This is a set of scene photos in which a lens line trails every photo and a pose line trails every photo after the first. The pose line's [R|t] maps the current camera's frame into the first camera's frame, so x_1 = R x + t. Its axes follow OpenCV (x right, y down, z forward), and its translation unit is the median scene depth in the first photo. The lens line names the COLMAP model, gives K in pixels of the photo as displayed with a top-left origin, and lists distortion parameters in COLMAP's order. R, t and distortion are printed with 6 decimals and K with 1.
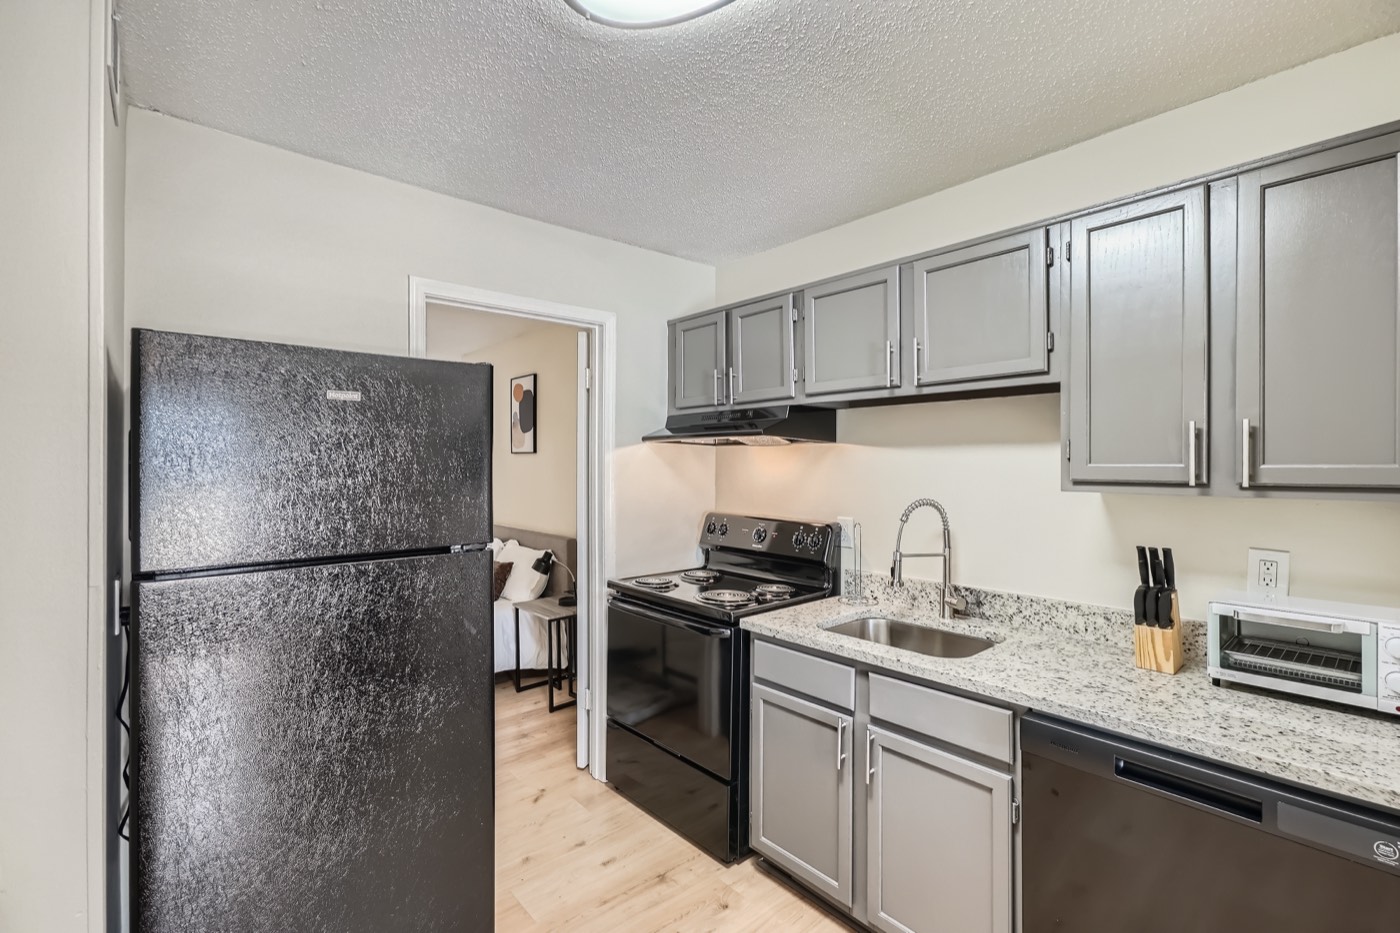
lens RADIAL K [[629.3, 0, 713.3], [0, 629.3, 460.2], [0, 0, 1]] dist [-0.003033, 0.012740]
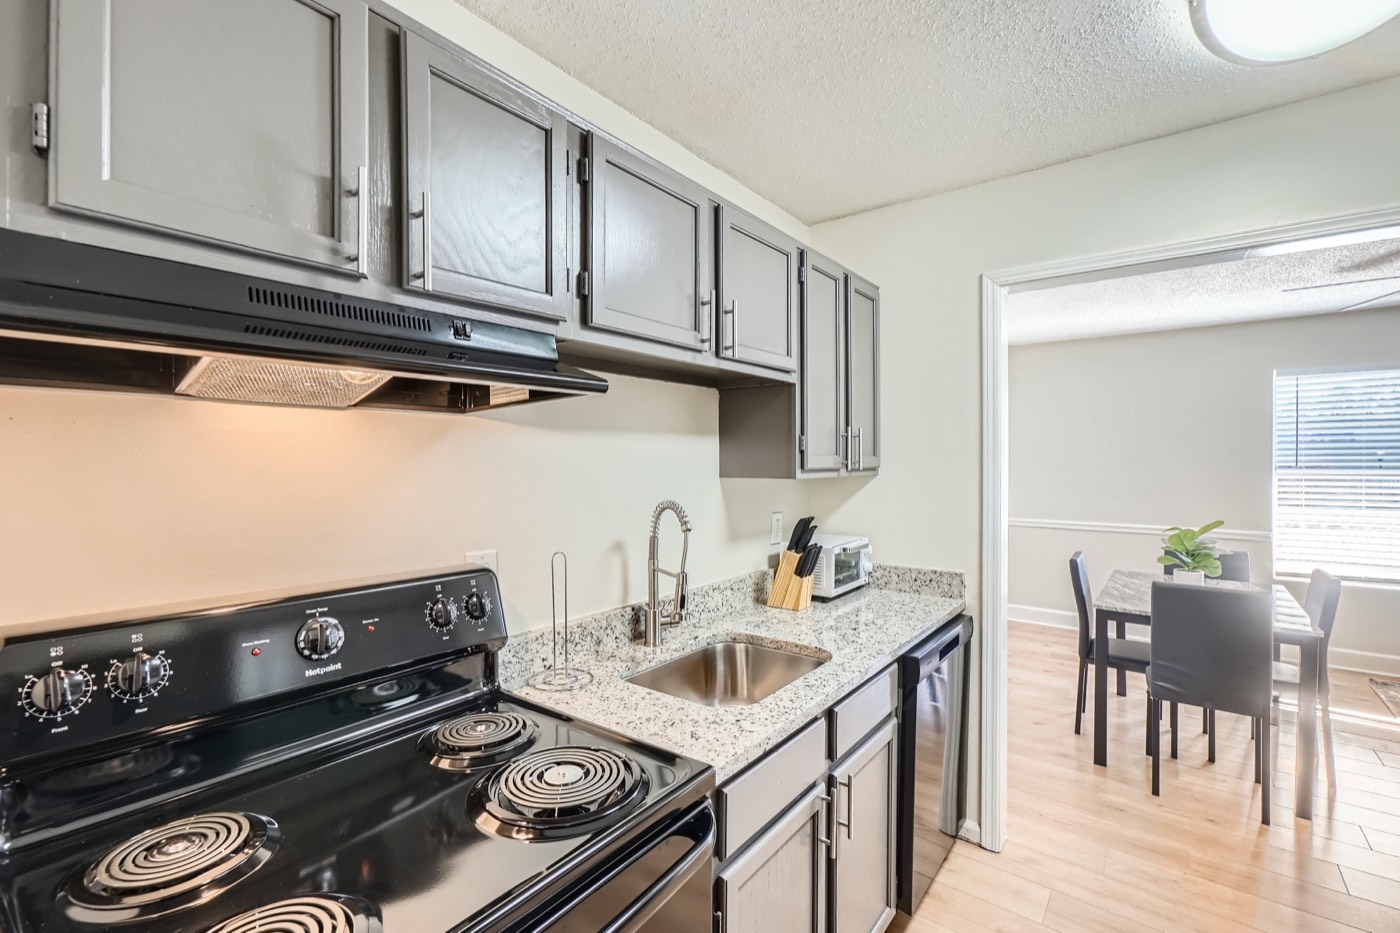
lens RADIAL K [[629.3, 0, 713.3], [0, 629.3, 460.2], [0, 0, 1]] dist [-0.003033, 0.012740]
pose [[-0.172899, -0.003171, 0.984935, -0.445027], [-0.003440, 0.999991, 0.002616, 0.010458], [-0.984934, -0.002936, -0.172908, 1.081859]]
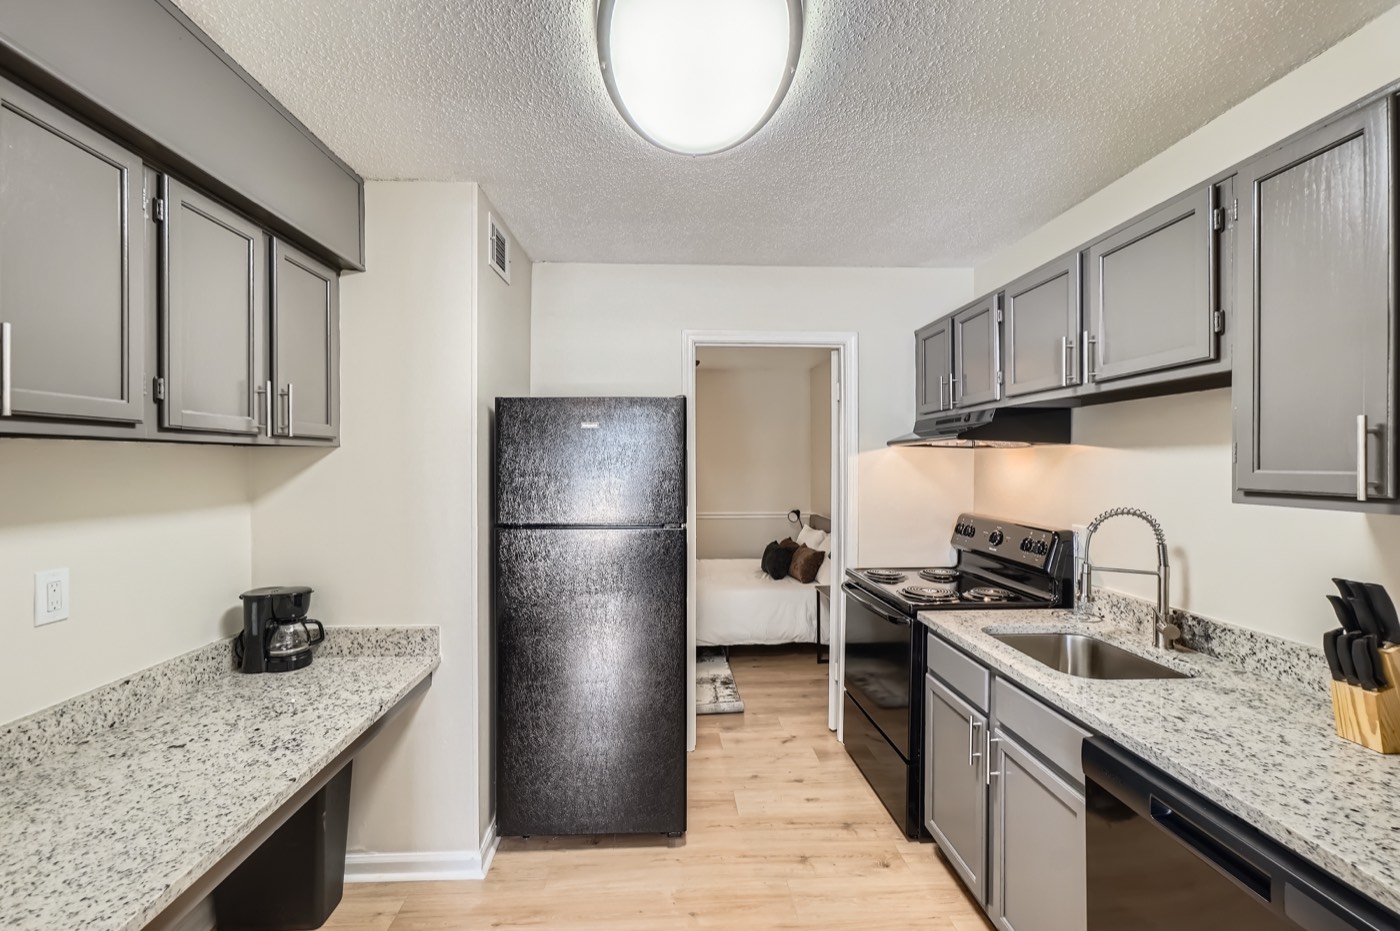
lens RADIAL K [[629.3, 0, 713.3], [0, 629.3, 459.2], [0, 0, 1]] dist [-0.003033, 0.012740]
pose [[0.790095, -0.003047, -0.612977, 0.422060], [0.002259, 0.999995, -0.002058, -0.006422], [0.612980, 0.000241, 0.790098, -0.058458]]
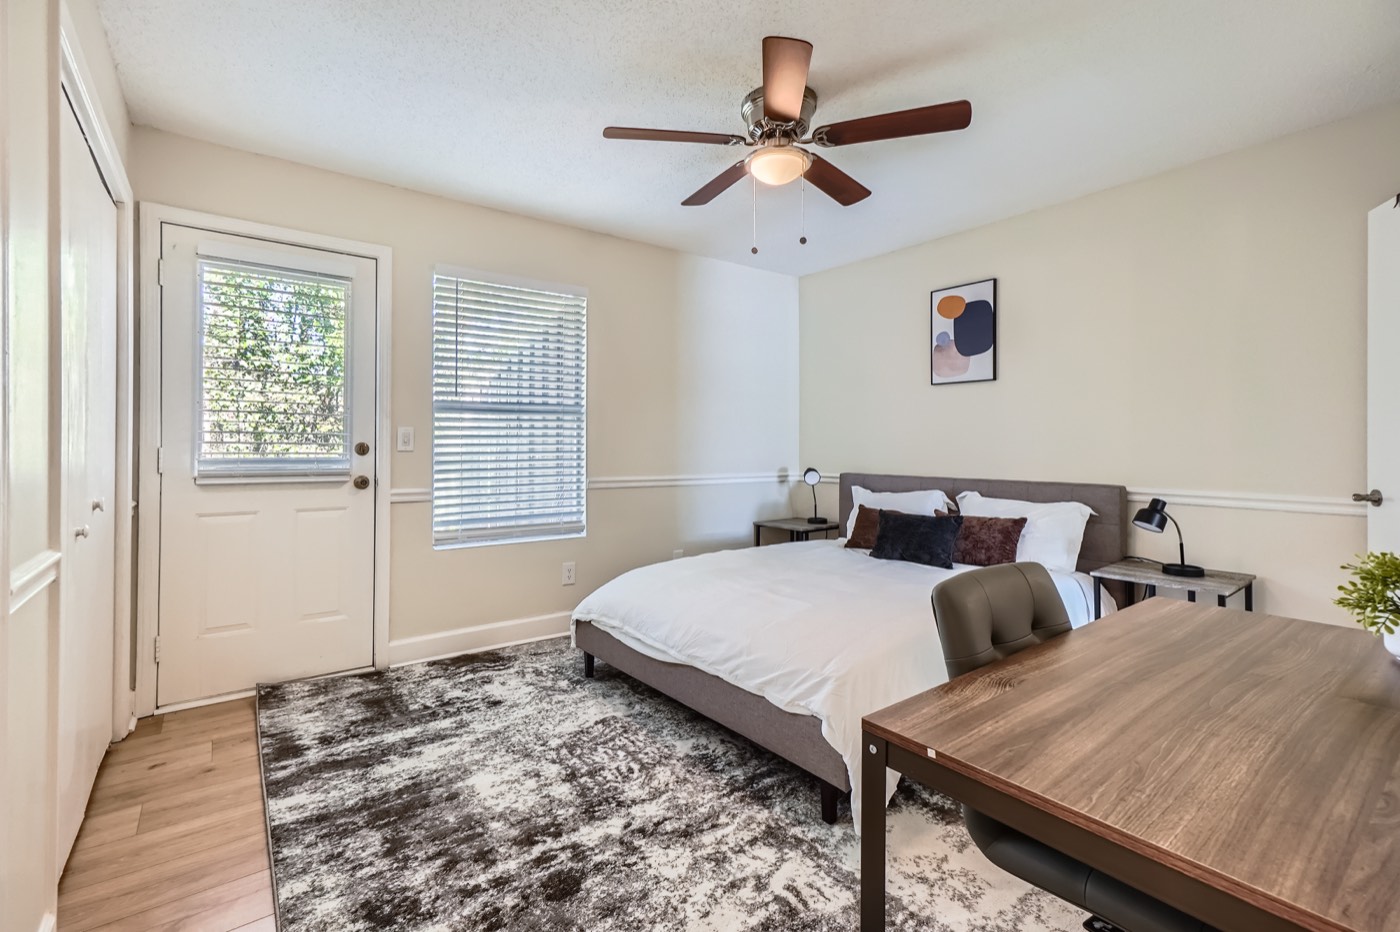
lens RADIAL K [[614.1, 0, 697.5], [0, 614.1, 432.9], [0, 0, 1]] dist [0.002211, 0.000240]
pose [[0.996963, 0.001032, -0.077868, -1.234589], [-0.001668, 0.999966, -0.008098, 0.126658], [0.077857, 0.008203, 0.996931, 0.434353]]
